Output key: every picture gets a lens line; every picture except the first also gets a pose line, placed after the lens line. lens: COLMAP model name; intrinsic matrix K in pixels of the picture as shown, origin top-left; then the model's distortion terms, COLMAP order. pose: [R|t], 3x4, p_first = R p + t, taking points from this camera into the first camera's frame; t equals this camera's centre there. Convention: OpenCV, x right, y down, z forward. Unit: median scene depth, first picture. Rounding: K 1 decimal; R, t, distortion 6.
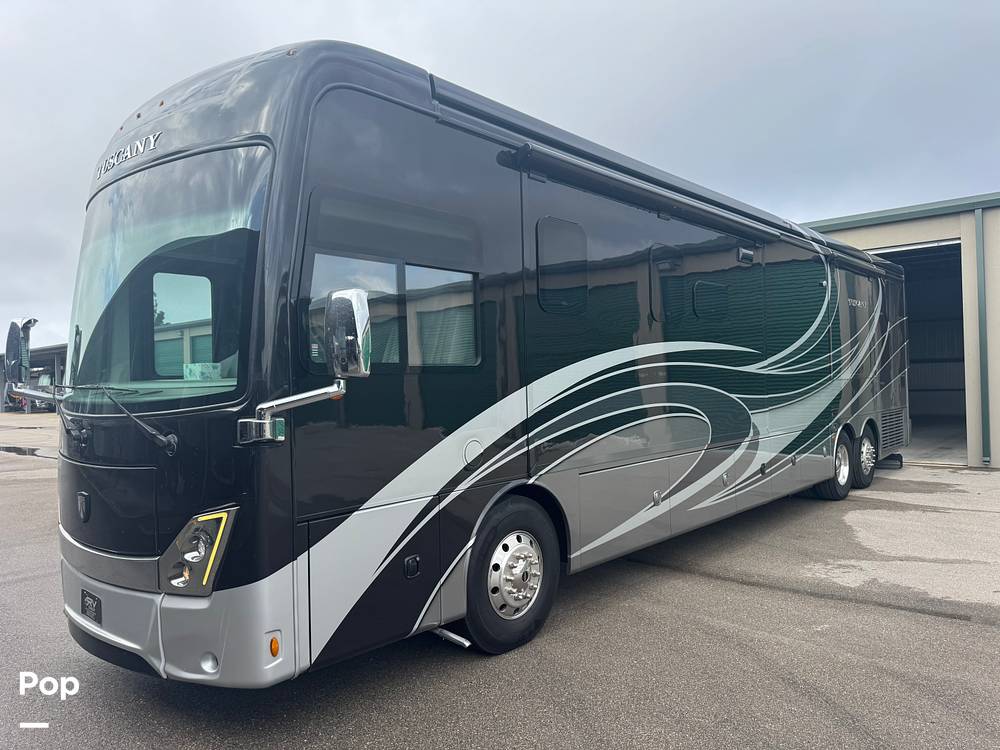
lens RADIAL K [[709.0, 0, 493.7], [0, 709.0, 373.6], [0, 0, 1]] dist [0.061086, -0.084112]
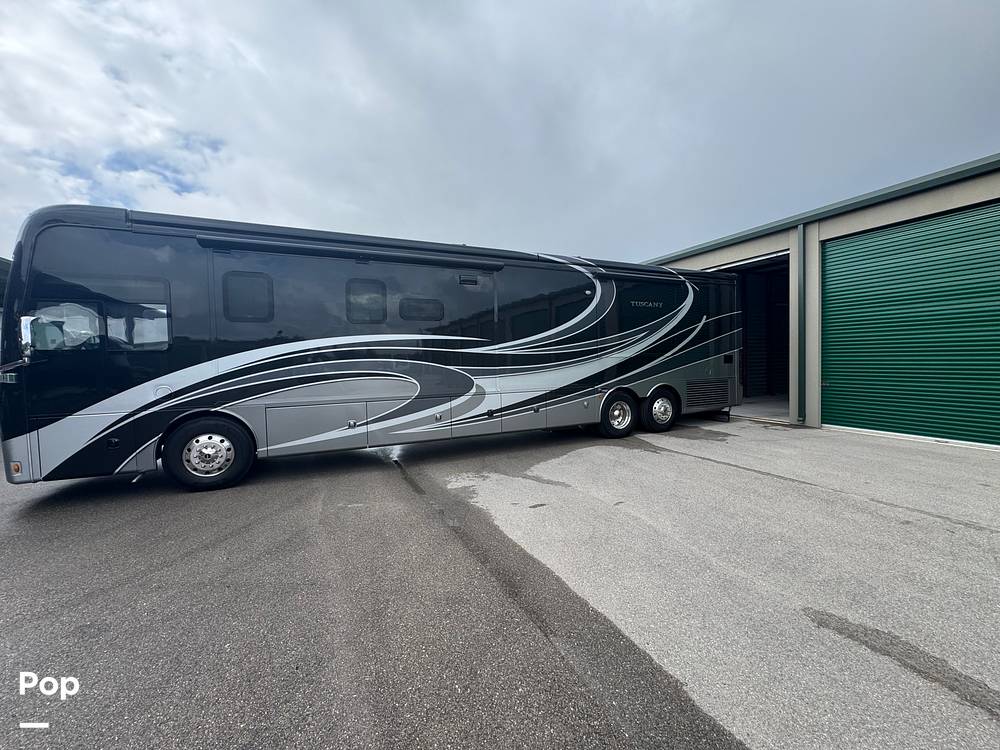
lens RADIAL K [[403.4, 0, 498.6], [0, 403.4, 371.2], [0, 0, 1]] dist [-0.004252, -0.000370]
pose [[0.919643, 0.022723, -0.392097, 0.945994], [-0.002124, 0.998598, 0.052890, -0.010921], [0.392749, -0.047807, 0.918402, 0.228816]]
